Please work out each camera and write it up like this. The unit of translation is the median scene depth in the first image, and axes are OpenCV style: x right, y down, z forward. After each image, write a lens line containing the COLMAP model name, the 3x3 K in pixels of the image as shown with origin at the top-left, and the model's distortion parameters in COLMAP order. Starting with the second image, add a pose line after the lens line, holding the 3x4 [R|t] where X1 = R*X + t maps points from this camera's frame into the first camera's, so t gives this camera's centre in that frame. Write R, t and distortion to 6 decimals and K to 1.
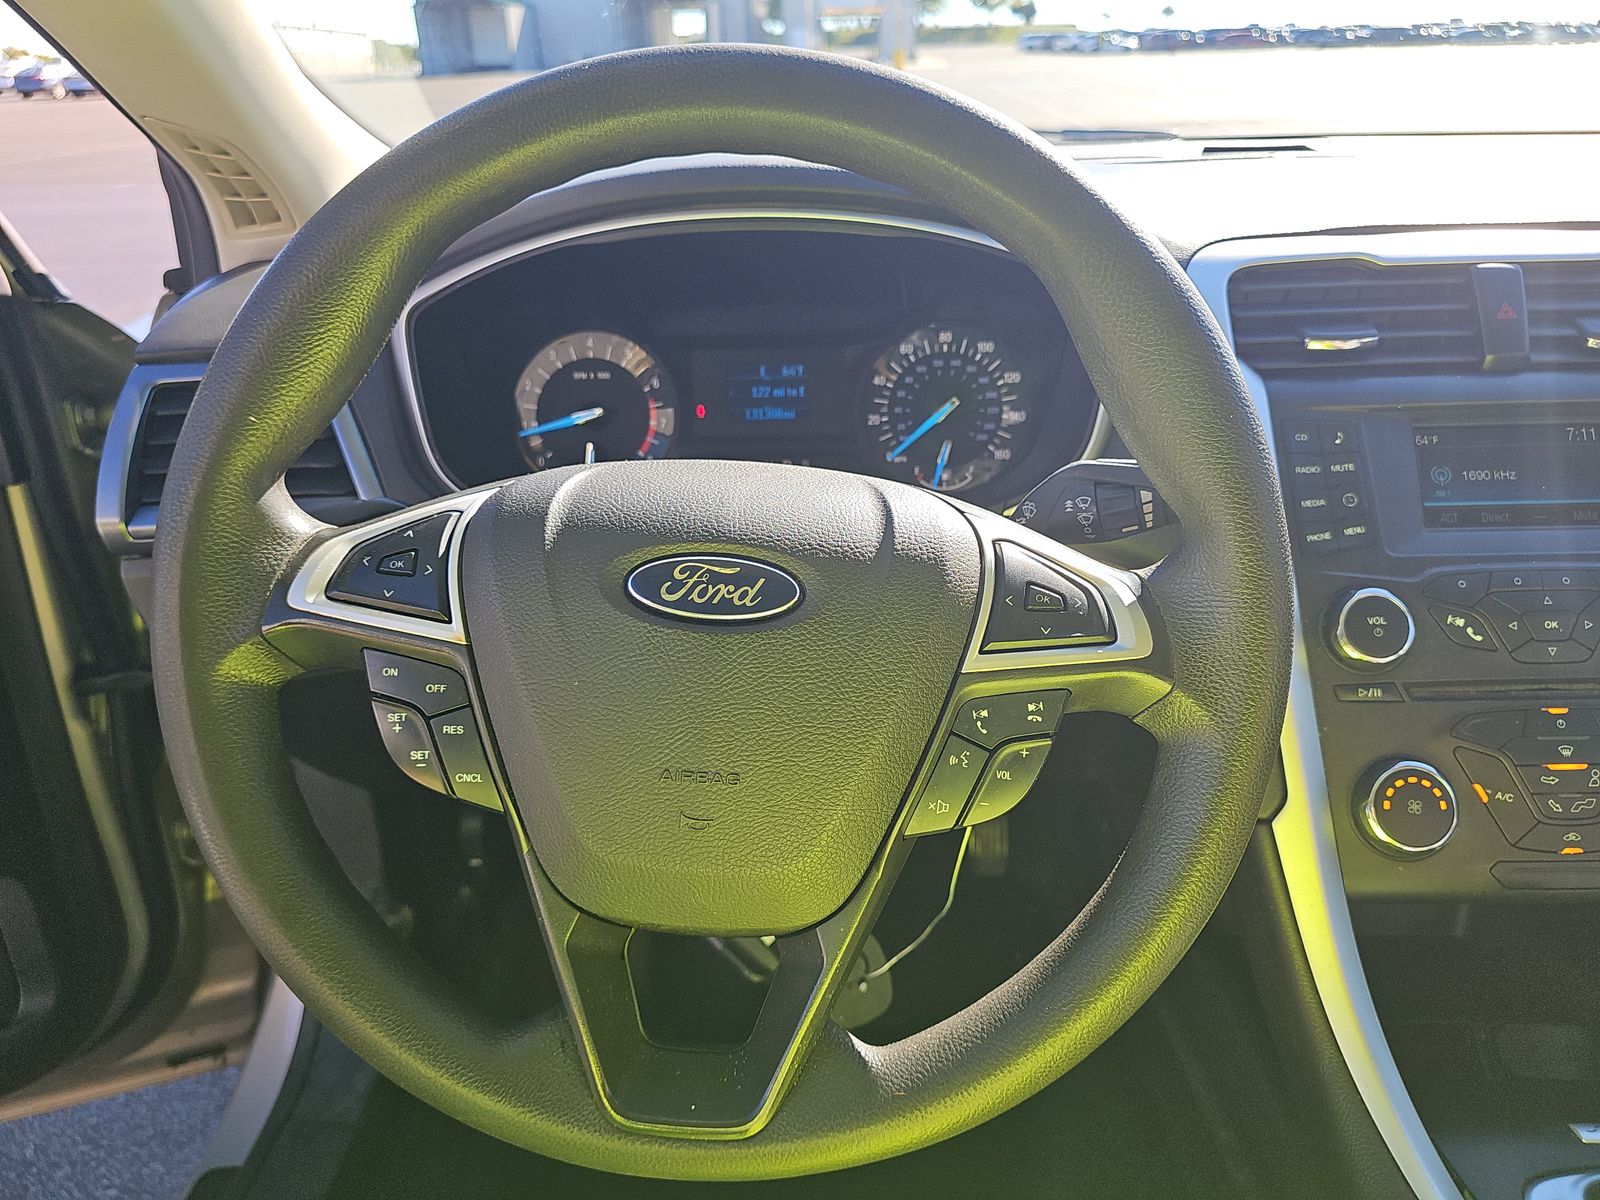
lens RADIAL K [[995.3, 0, 800.0], [0, 995.3, 600.0], [0, 0, 1]] dist [0.054187, -0.059567]
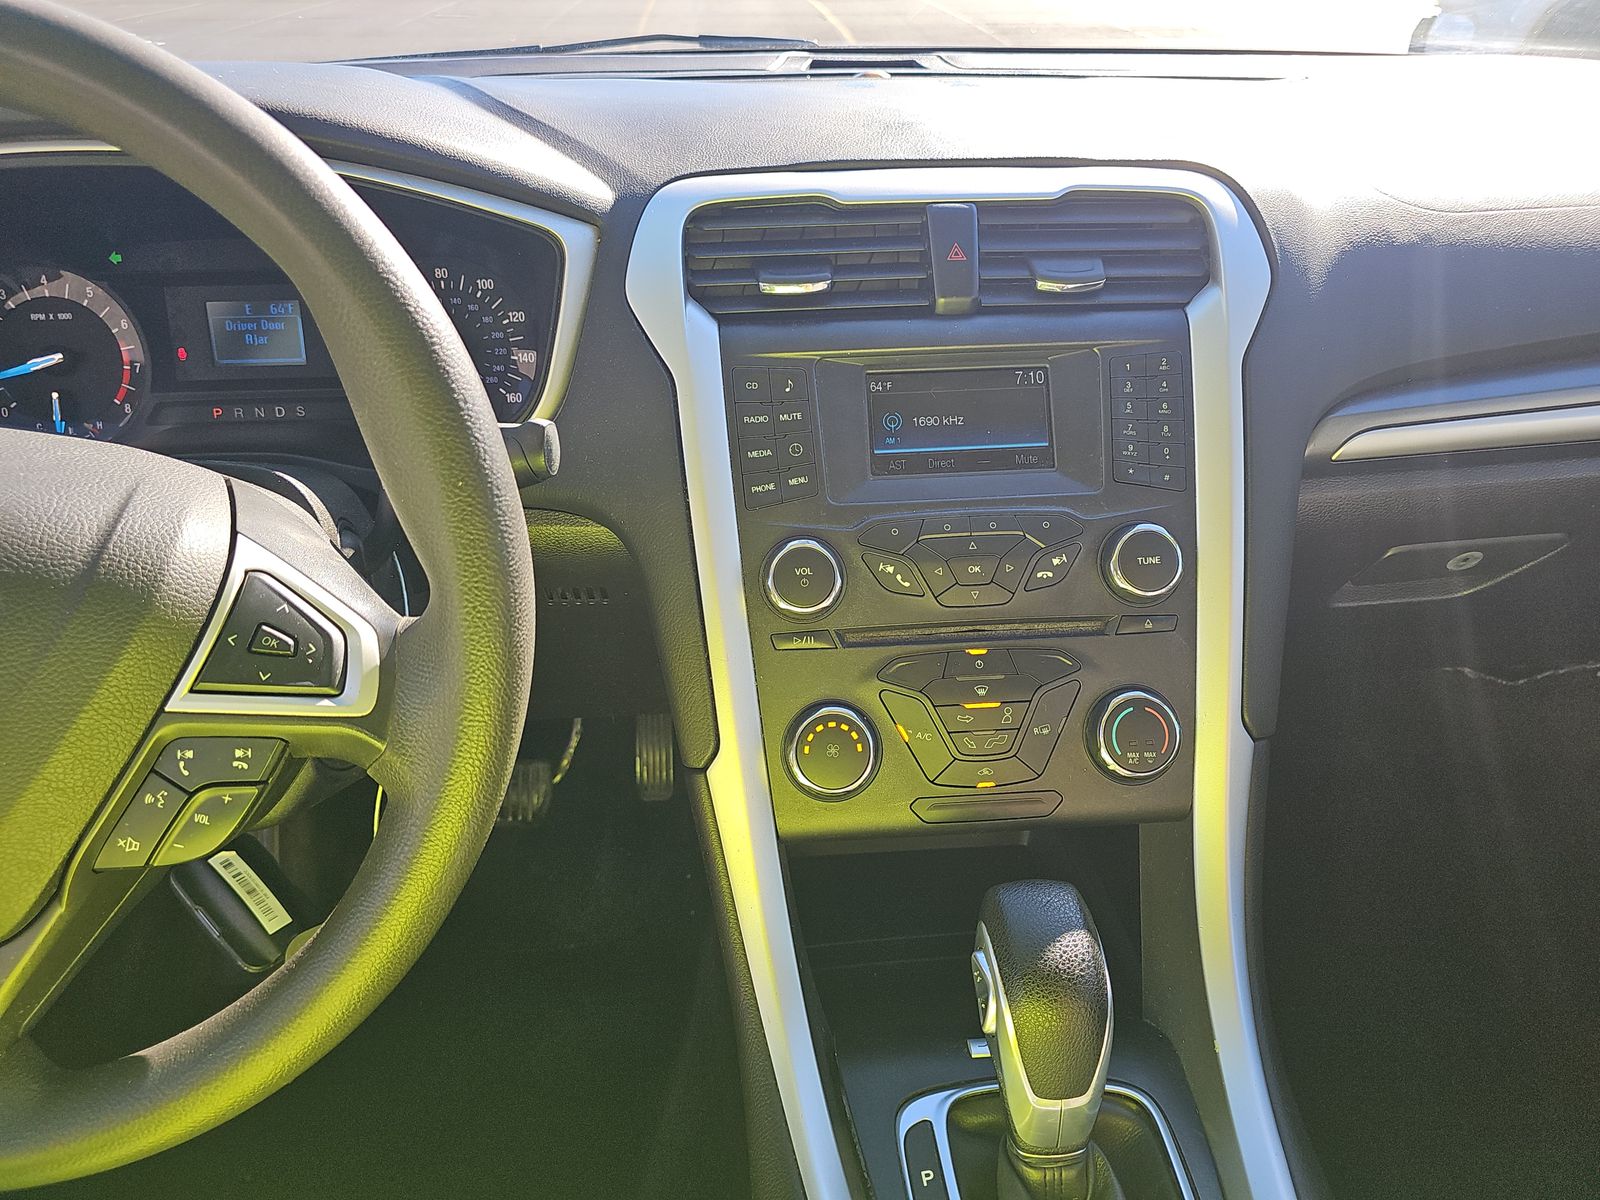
lens RADIAL K [[995.3, 0, 800.0], [0, 995.3, 600.0], [0, 0, 1]] dist [0.054187, -0.059567]
pose [[0.994811, -0.034640, 0.095665, 0.442832], [0.025453, 0.995091, 0.095639, -0.044185], [-0.098508, -0.092708, 0.990808, -0.000902]]
